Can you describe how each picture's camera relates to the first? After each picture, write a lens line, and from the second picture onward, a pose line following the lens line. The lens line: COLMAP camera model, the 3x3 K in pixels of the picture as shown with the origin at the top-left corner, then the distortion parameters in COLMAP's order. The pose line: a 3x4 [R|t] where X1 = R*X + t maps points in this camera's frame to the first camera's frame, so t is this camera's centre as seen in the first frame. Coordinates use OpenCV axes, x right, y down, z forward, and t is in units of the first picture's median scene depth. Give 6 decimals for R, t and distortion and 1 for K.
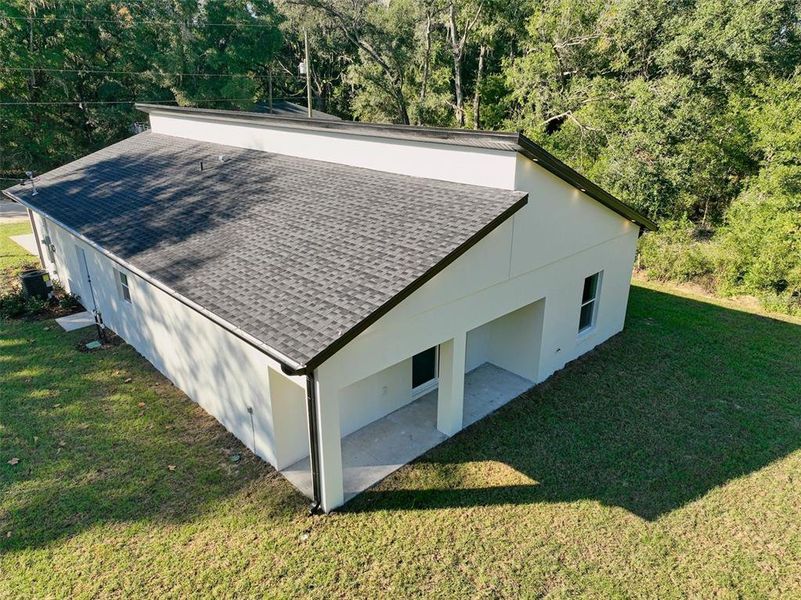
lens RADIAL K [[563.3, 0, 400.5], [0, 563.3, 300.0], [0, 0, 1]] dist [-0.006301, 0.020302]
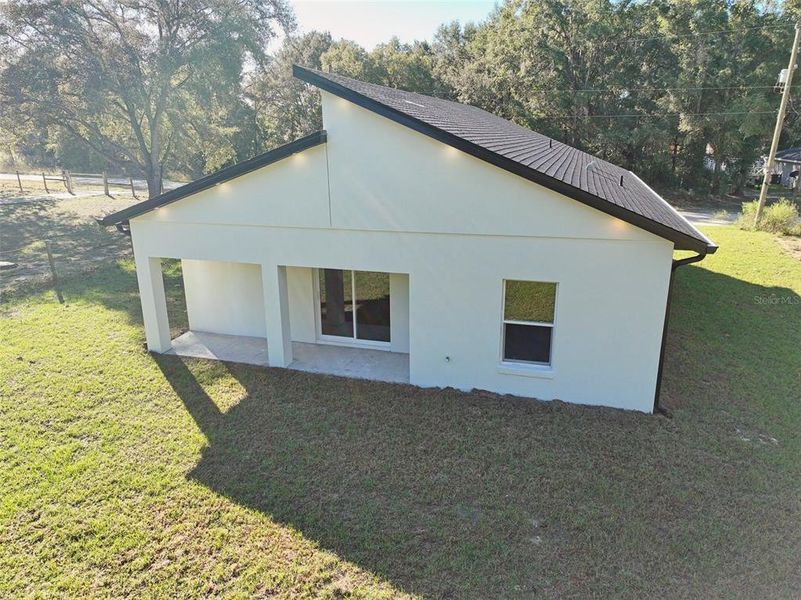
lens RADIAL K [[563.3, 0, 400.5], [0, 563.3, 300.0], [0, 0, 1]] dist [-0.006301, 0.020302]
pose [[0.477866, 0.241614, -0.844551, 1.061710], [-0.309596, 0.946063, 0.095479, -0.049853], [0.822068, 0.215843, 0.526893, 0.618246]]
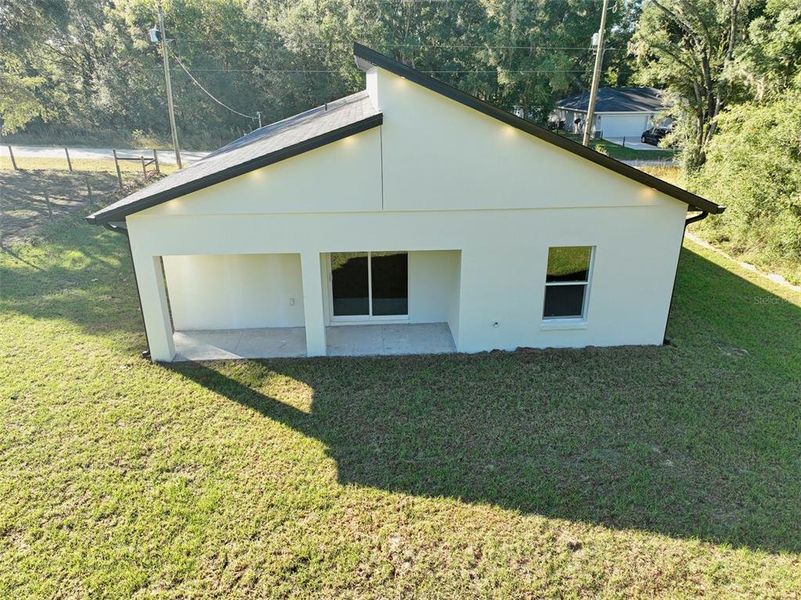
lens RADIAL K [[563.3, 0, 400.5], [0, 563.3, 300.0], [0, 0, 1]] dist [-0.006301, 0.020302]
pose [[0.763305, 0.235559, -0.601562, 0.802111], [-0.231734, 0.969023, 0.085407, 0.018477], [0.603046, 0.074211, 0.794247, 0.284203]]
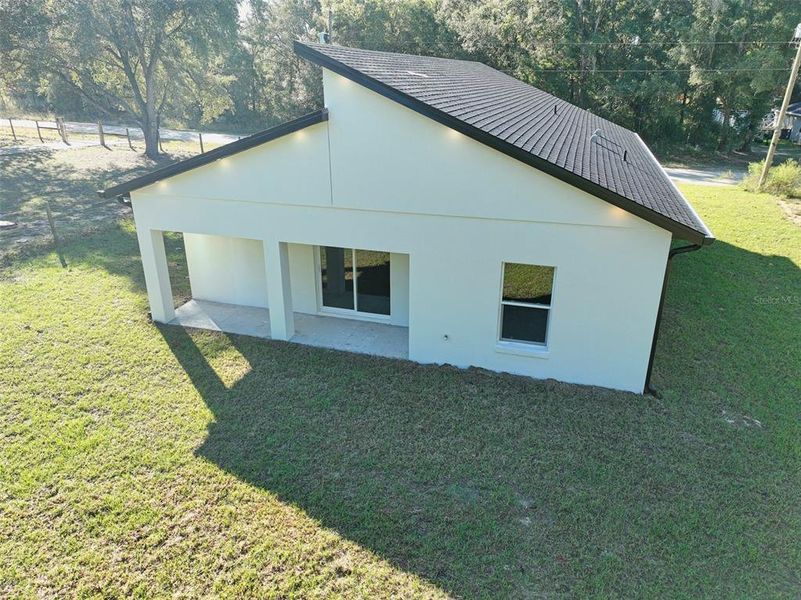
lens RADIAL K [[563.3, 0, 400.5], [0, 563.3, 300.0], [0, 0, 1]] dist [-0.006301, 0.020302]
pose [[0.475201, 0.324350, -0.817913, 1.059248], [-0.320641, 0.929491, 0.182307, -0.100753], [0.819374, 0.175624, 0.545695, 0.599106]]
